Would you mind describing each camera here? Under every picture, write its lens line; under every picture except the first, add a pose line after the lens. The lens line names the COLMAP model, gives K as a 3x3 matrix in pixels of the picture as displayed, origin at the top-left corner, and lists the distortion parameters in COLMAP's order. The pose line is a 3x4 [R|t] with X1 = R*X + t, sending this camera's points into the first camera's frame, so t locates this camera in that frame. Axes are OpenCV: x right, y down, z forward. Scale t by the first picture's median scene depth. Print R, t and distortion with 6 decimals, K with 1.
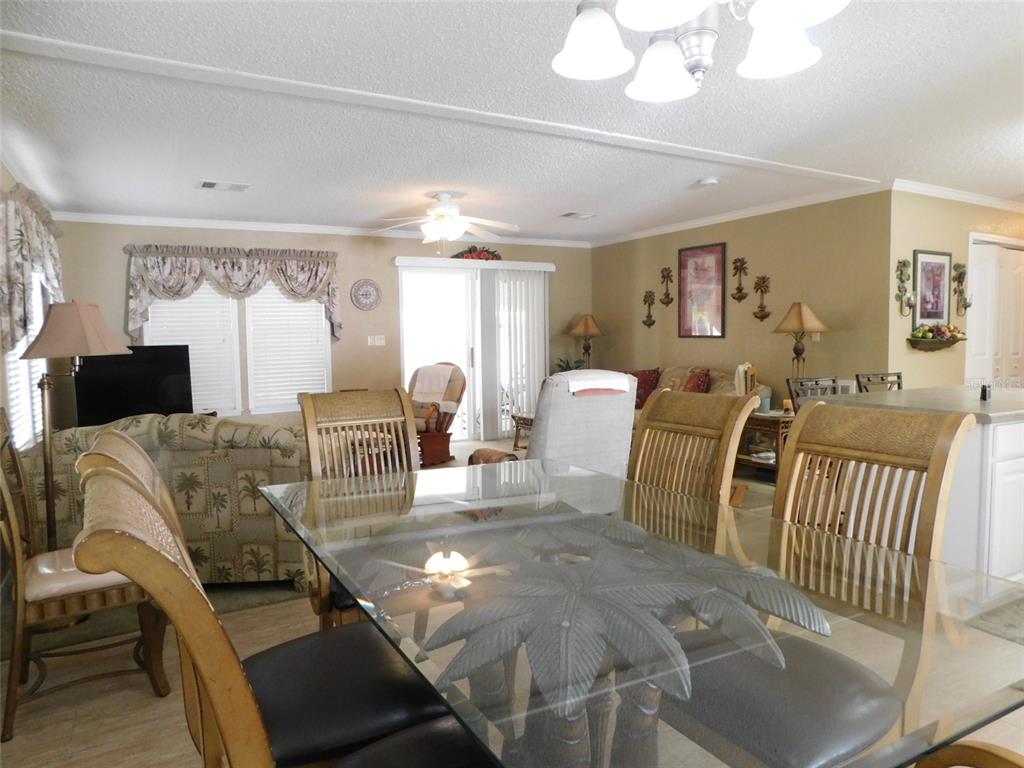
lens RADIAL K [[685.8, 0, 516.3], [0, 685.8, 388.7], [0, 0, 1]] dist [-0.002272, 0.003487]
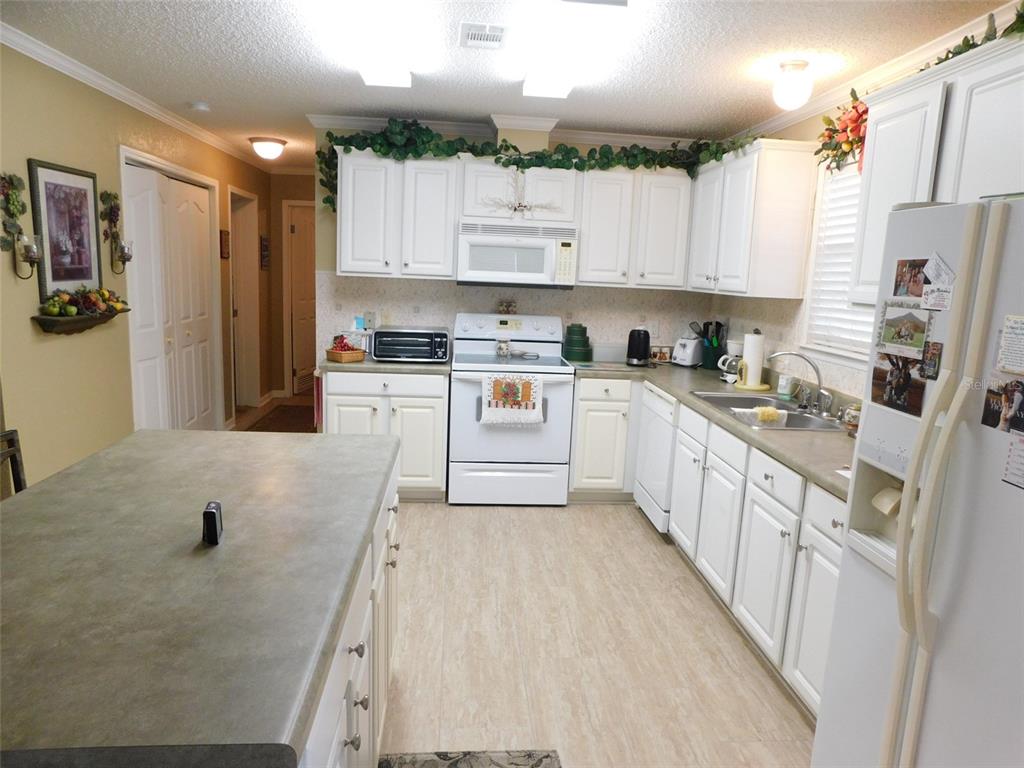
lens RADIAL K [[685.8, 0, 518.5], [0, 685.8, 383.2], [0, 0, 1]] dist [-0.002272, 0.003487]
pose [[0.443003, -0.117111, 0.888838, 0.230148], [0.014044, 0.992216, 0.123732, -0.081206], [-0.896410, -0.042331, 0.441200, 0.374283]]
